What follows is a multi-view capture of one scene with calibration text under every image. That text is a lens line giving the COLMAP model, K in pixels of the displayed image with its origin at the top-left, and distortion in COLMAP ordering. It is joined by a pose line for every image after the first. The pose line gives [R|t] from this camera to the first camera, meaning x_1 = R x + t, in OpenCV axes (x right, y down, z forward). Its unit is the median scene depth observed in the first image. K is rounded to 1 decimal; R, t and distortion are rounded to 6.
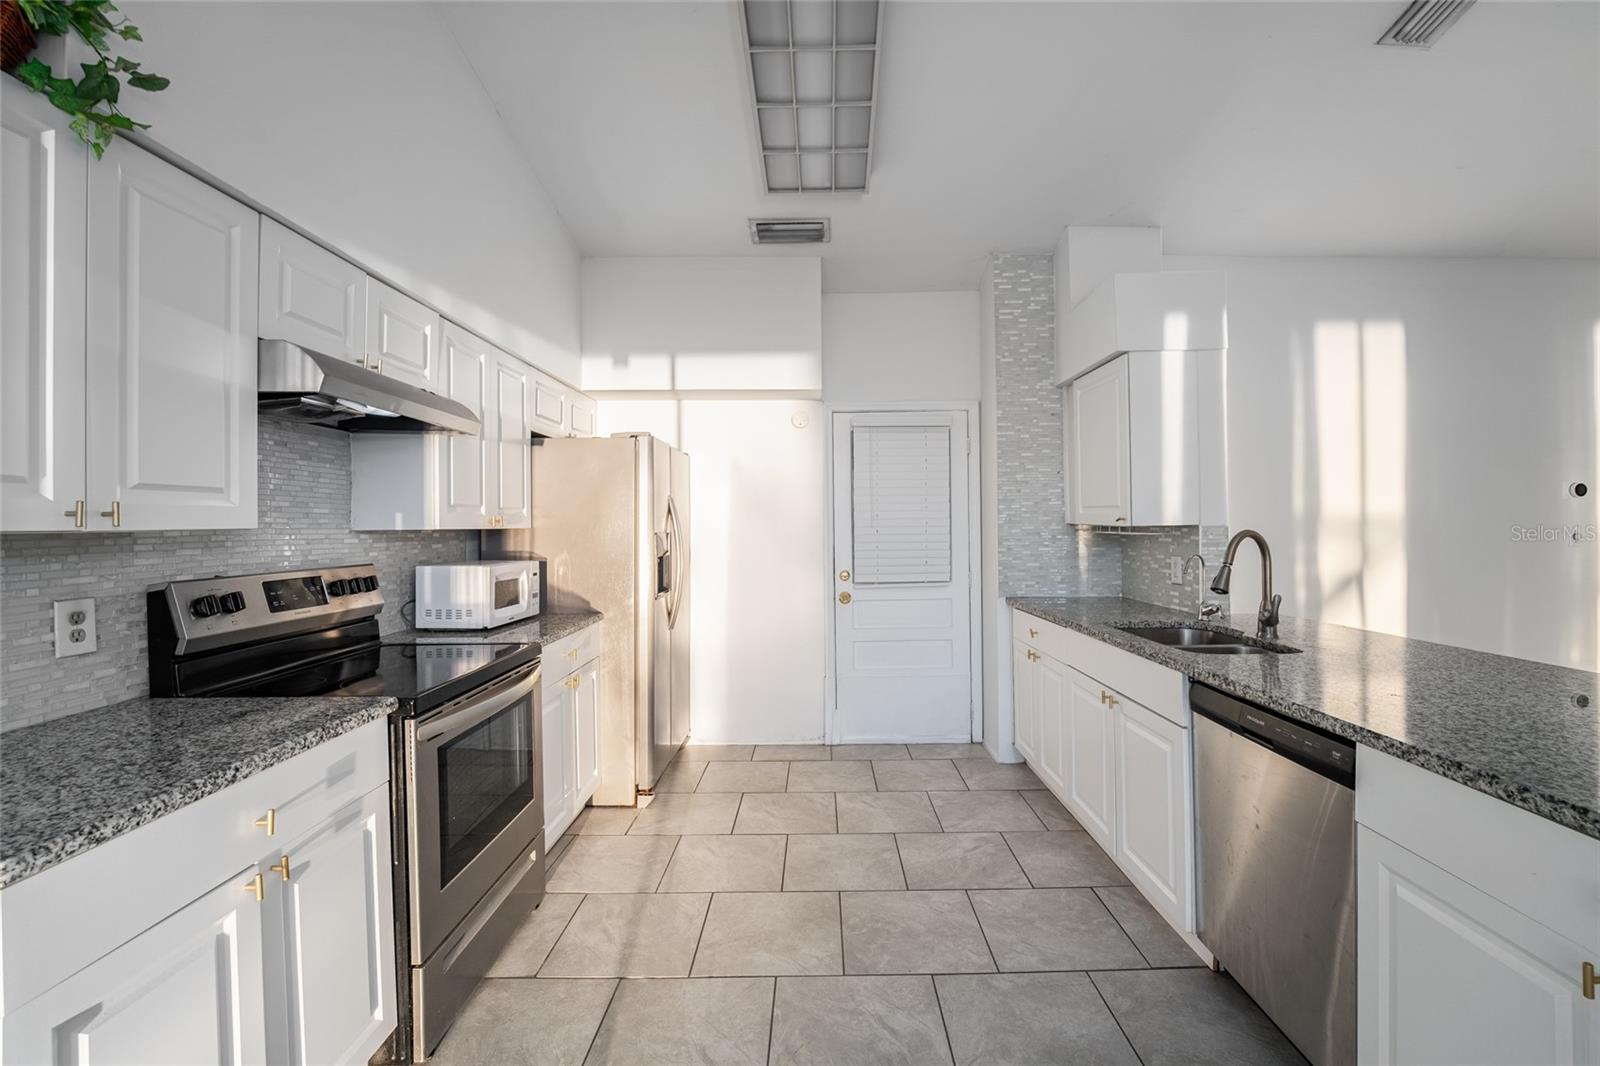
lens RADIAL K [[668.7, 0, 824.2], [0, 668.7, 522.6], [0, 0, 1]] dist [-0.018510, -0.000073]
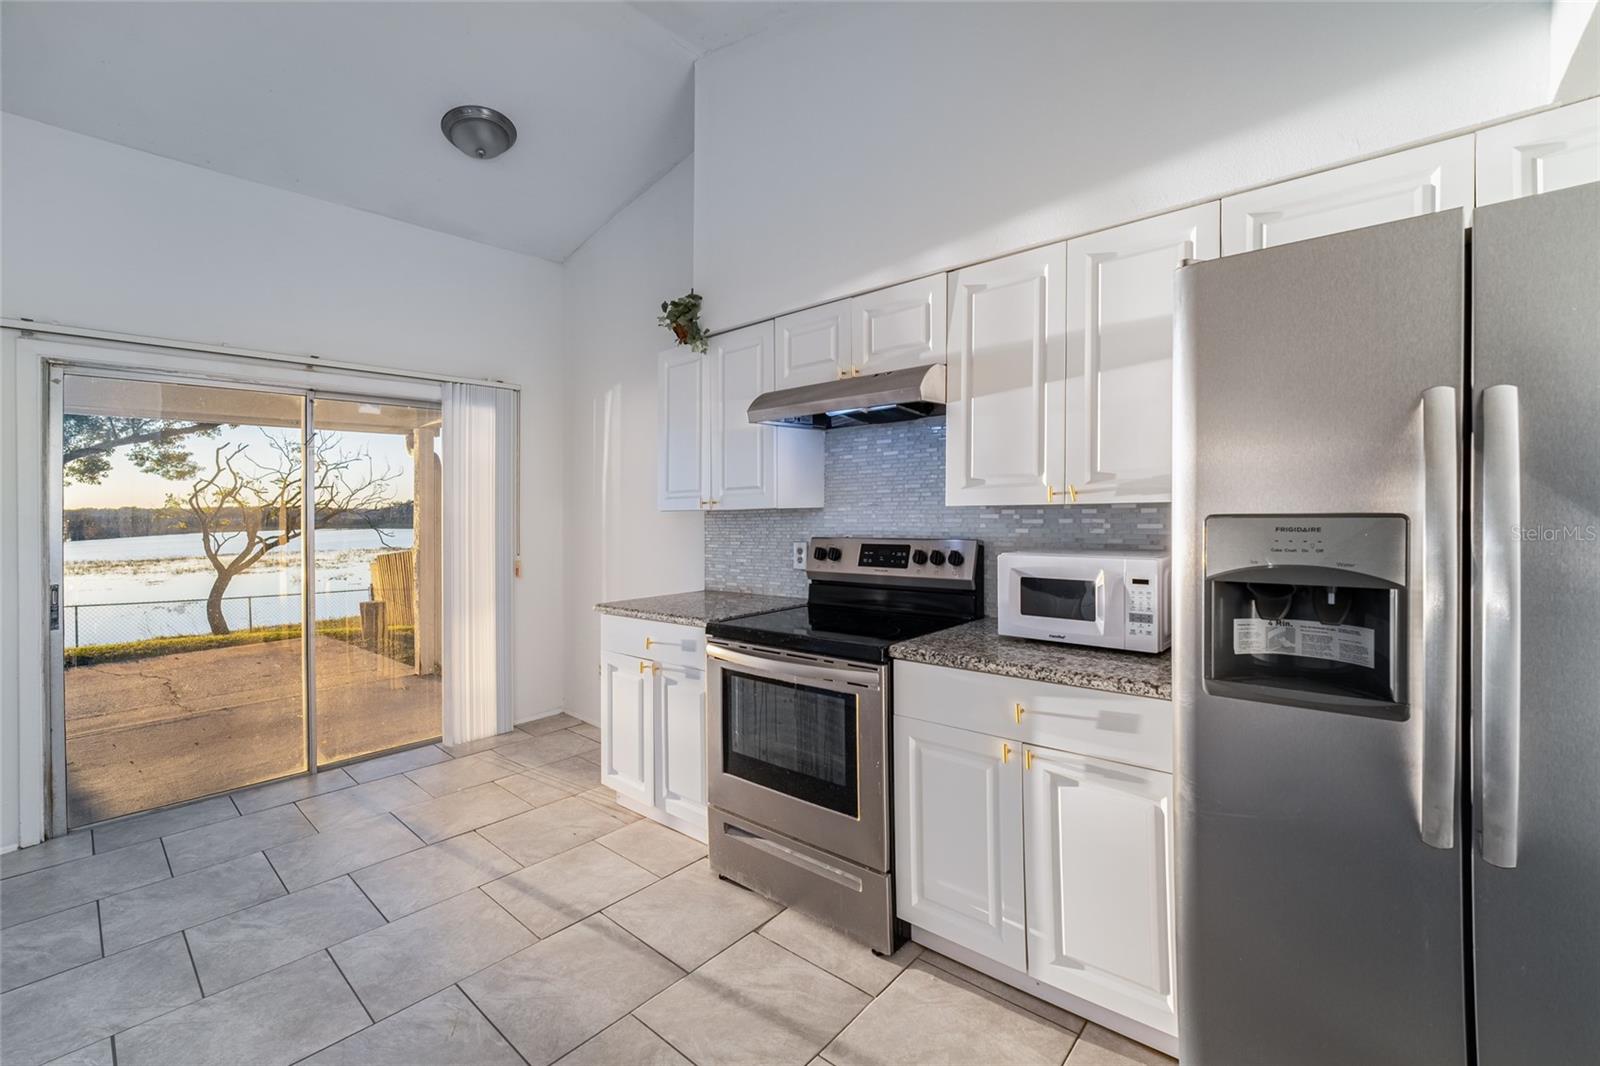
lens RADIAL K [[669.2, 0, 798.4], [0, 669.2, 507.9], [0, 0, 1]] dist [-0.022349, -0.000097]
pose [[-0.667406, 0.019831, -0.744430, 0.261858], [0.027589, 0.999618, 0.001894, 0.005283], [0.744183, -0.019274, -0.667698, 1.558210]]
